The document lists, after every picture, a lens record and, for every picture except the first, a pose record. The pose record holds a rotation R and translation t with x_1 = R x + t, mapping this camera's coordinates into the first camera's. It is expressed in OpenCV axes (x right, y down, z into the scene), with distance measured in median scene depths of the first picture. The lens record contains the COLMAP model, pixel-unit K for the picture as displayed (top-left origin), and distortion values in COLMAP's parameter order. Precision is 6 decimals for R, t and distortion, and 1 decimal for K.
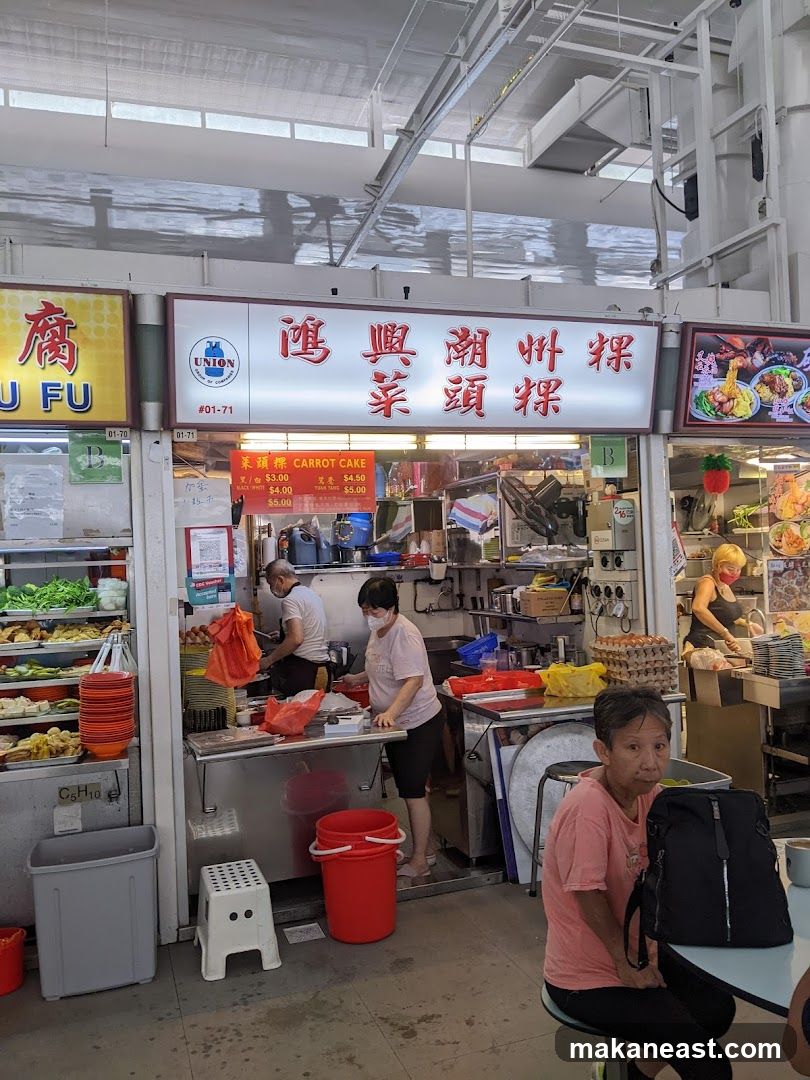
lens RADIAL K [[852.7, 0, 396.3], [0, 852.7, 567.8], [0, 0, 1]] dist [0.080764, -0.062073]
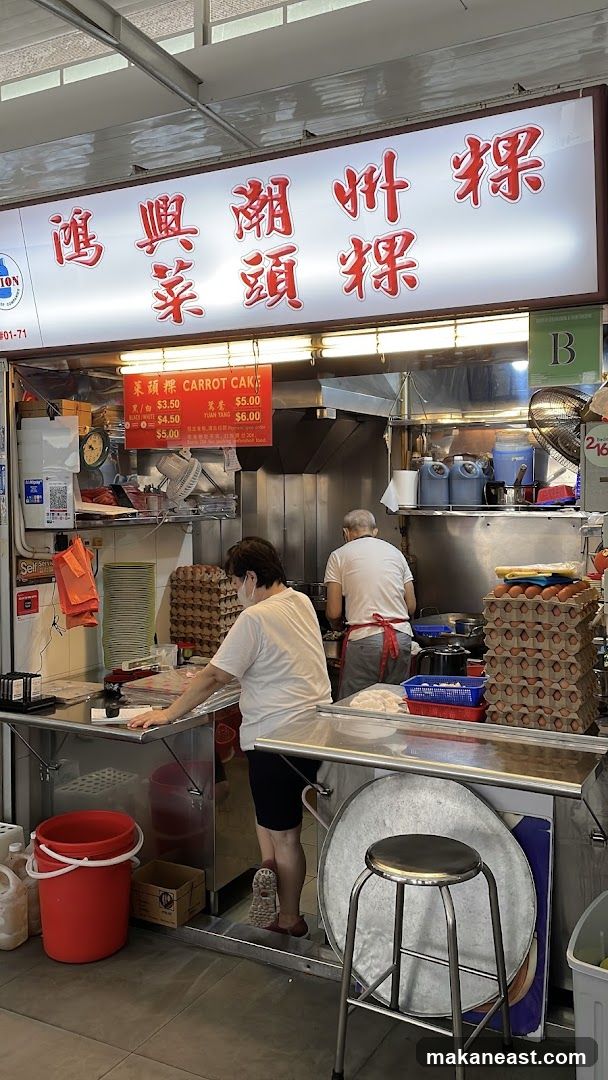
lens RADIAL K [[914.4, 0, 328.0], [0, 914.4, 517.6], [0, 0, 1]] dist [0.054288, 0.007797]
pose [[0.686171, 0.063214, -0.724689, 0.652665], [-0.031644, 0.997868, 0.057081, -0.053173], [0.726752, -0.016235, 0.686708, 0.516702]]
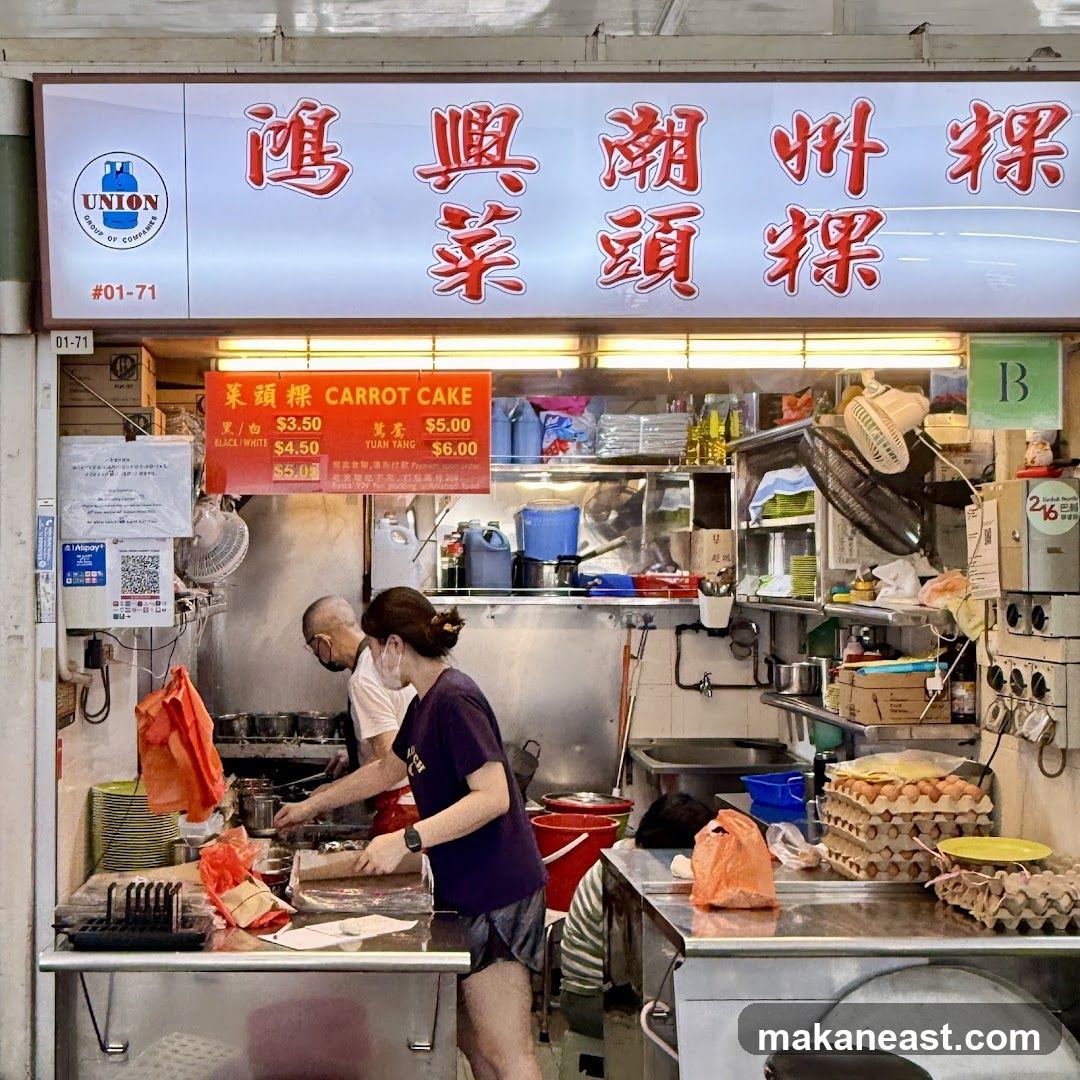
lens RADIAL K [[1374.6, 0, 354.9], [0, 1374.6, 547.5], [0, 0, 1]] dist [-0.002087, 0.000000]
pose [[0.942891, 0.036007, -0.331149, 0.181395], [-0.042249, 0.999039, -0.011669, -0.023720], [0.330411, 0.024993, 0.943506, 0.239302]]
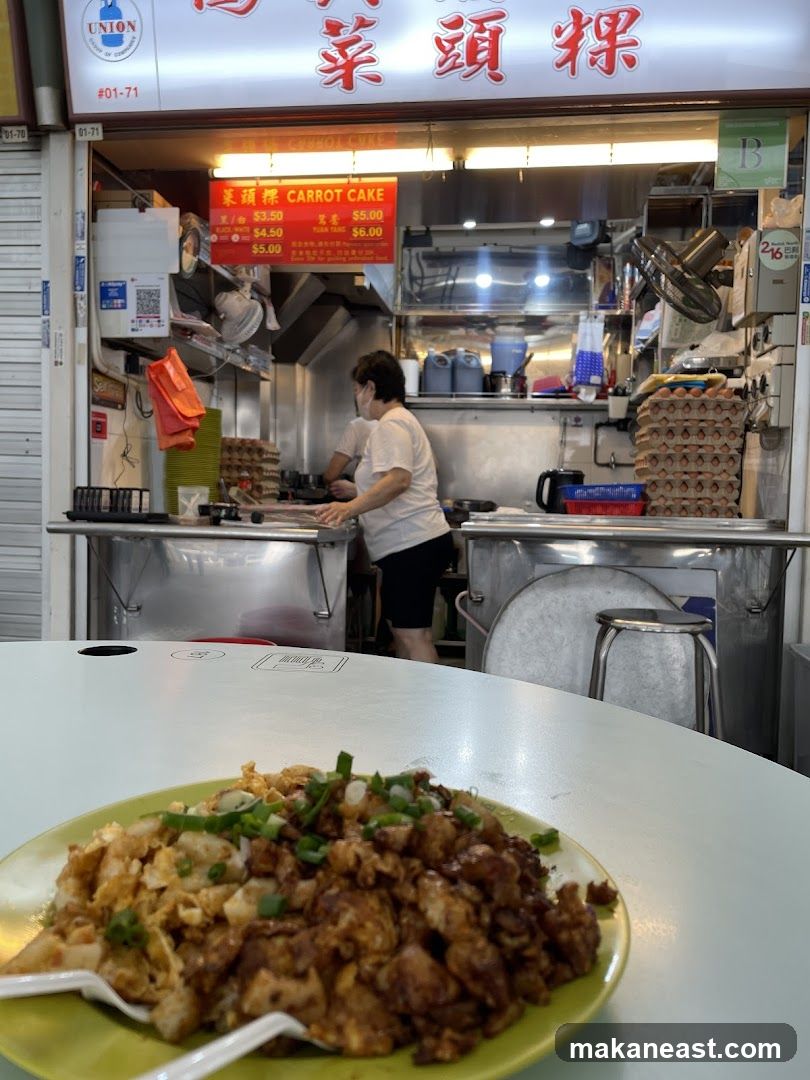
lens RADIAL K [[814.5, 0, 413.7], [0, 814.5, 536.8], [0, 0, 1]] dist [0.050367, -0.068042]
pose [[0.890637, 0.089600, -0.445800, 0.352641], [-0.067943, 0.995611, 0.064365, 0.132661], [0.449611, -0.027037, 0.892815, 0.403208]]
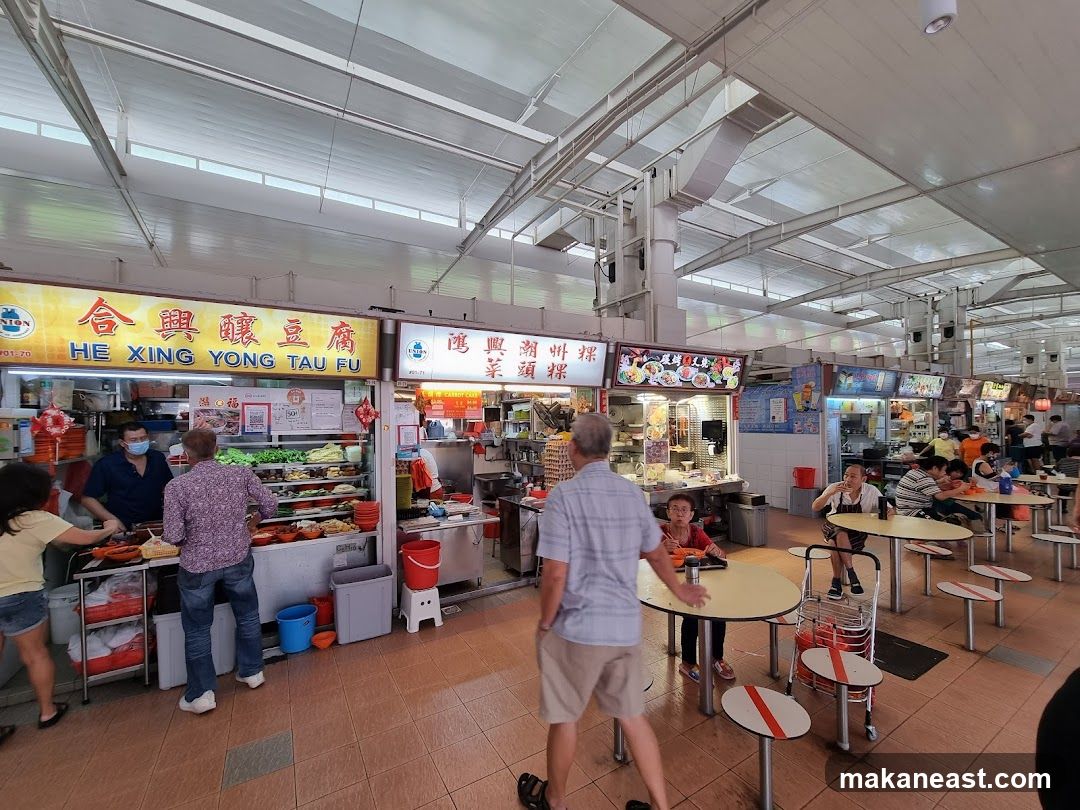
lens RADIAL K [[432.7, 0, 532.6], [0, 432.7, 430.9], [0, 0, 1]] dist [0.033349, 0.000041]
pose [[0.982630, 0.026963, 0.183605, -0.107787], [-0.028117, 0.999598, 0.003681, -0.043751], [-0.183432, -0.008780, 0.982993, -0.124479]]
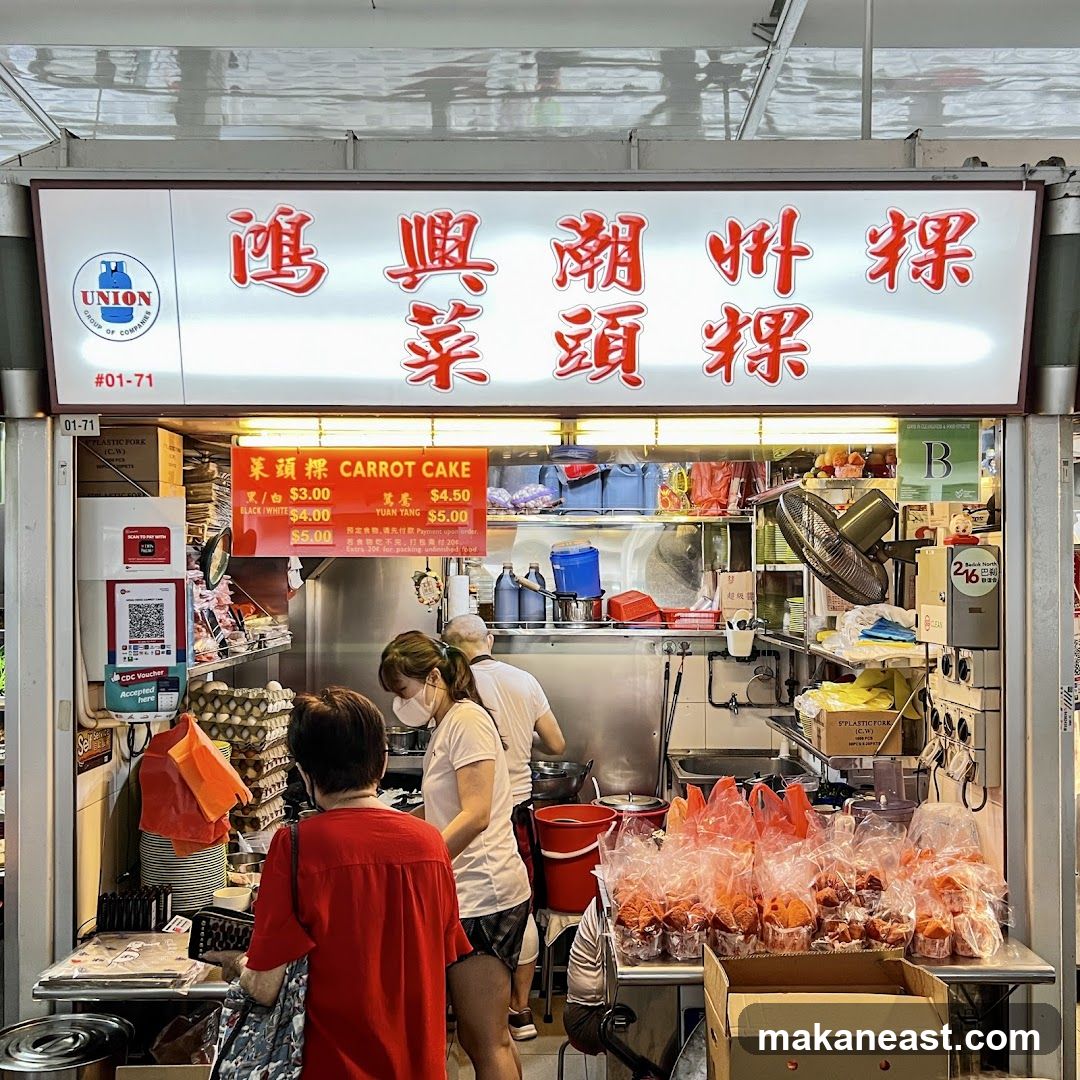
lens RADIAL K [[1124.8, 0, 552.1], [0, 1124.8, 580.1], [0, 0, 1]] dist [0.041055, 0.000000]
pose [[0.945809, 0.042394, -0.321943, 0.276504], [-0.042109, 0.999082, 0.007852, -0.062369], [0.321981, 0.006130, 0.946726, 0.340052]]
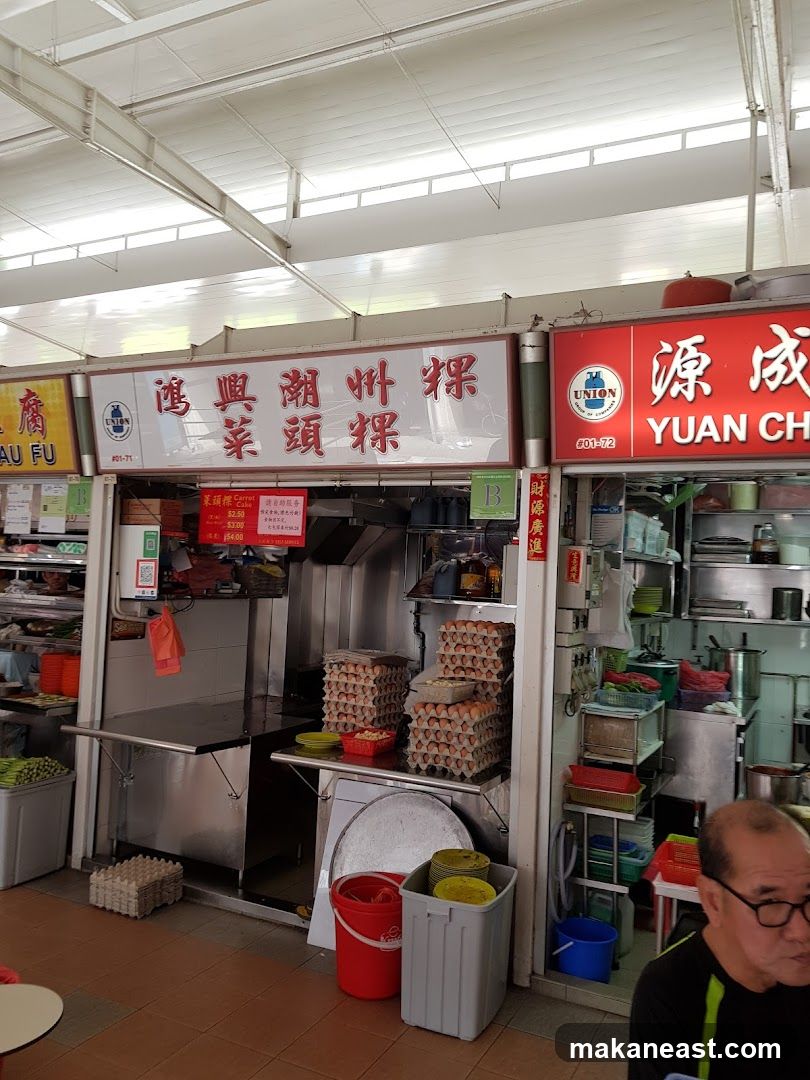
lens RADIAL K [[814.5, 0, 430.8], [0, 814.5, 553.9], [0, 0, 1]] dist [0.050367, -0.068042]
pose [[0.713747, 0.055347, -0.698213, 0.857710], [-0.081123, 0.996696, -0.003920, -0.069389], [0.695690, 0.059439, 0.715879, 0.418571]]
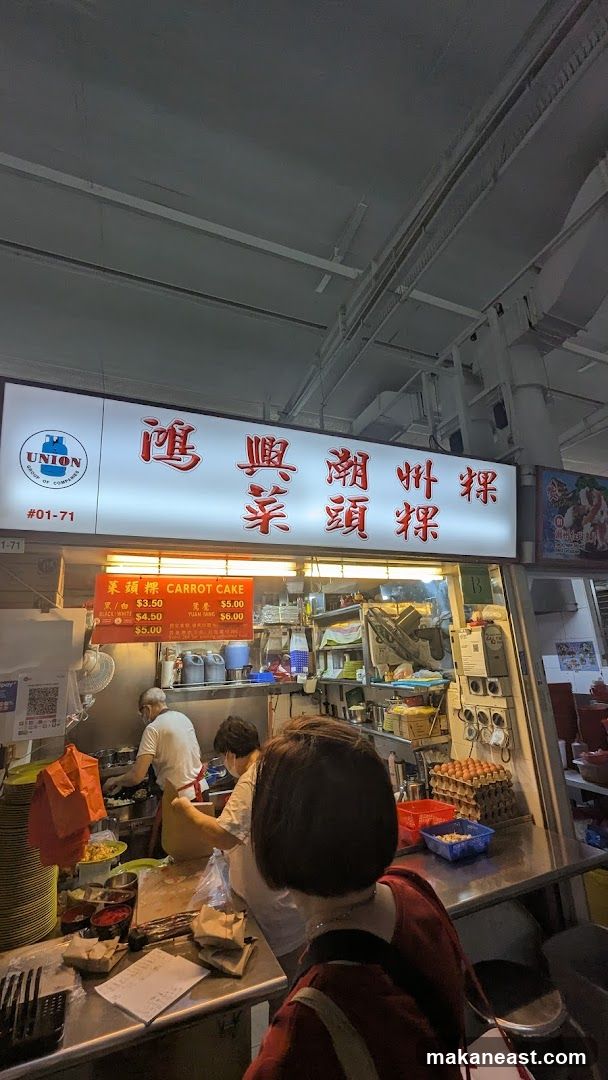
lens RADIAL K [[428.8, 0, 302.2], [0, 428.8, 544.3], [0, 0, 1]] dist [-0.000885, 0.000499]
pose [[0.998641, 0.006953, 0.051655, 0.005804], [0.007163, 0.963350, -0.268153, -0.042281], [-0.051626, 0.268159, 0.961991, 0.543336]]
